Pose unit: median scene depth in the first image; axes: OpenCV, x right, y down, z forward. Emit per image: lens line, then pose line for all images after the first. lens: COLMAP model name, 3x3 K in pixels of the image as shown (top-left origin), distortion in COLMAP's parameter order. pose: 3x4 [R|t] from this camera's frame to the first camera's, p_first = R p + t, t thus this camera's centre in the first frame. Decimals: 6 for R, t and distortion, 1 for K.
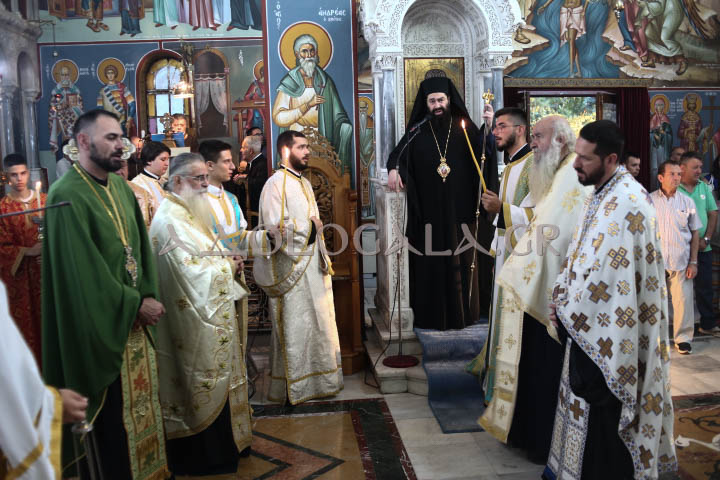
lens RADIAL K [[725.6, 0, 332.0], [0, 725.6, 240.0], [0, 0, 1]] dist [-0.118915, 0.076597]
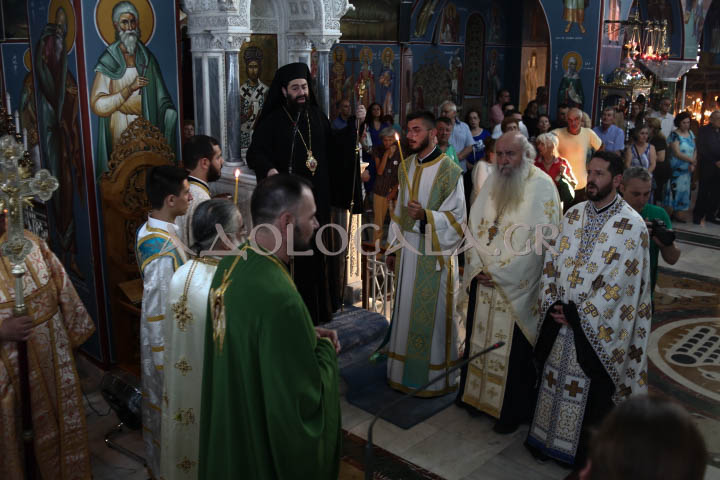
lens RADIAL K [[725.6, 0, 332.0], [0, 725.6, 240.0], [0, 0, 1]] dist [-0.118915, 0.076597]
pose [[0.750501, -0.144356, 0.644910, -0.414198], [0.058670, 0.986552, 0.152552, -0.128071], [-0.658259, -0.076654, 0.748878, 0.224888]]
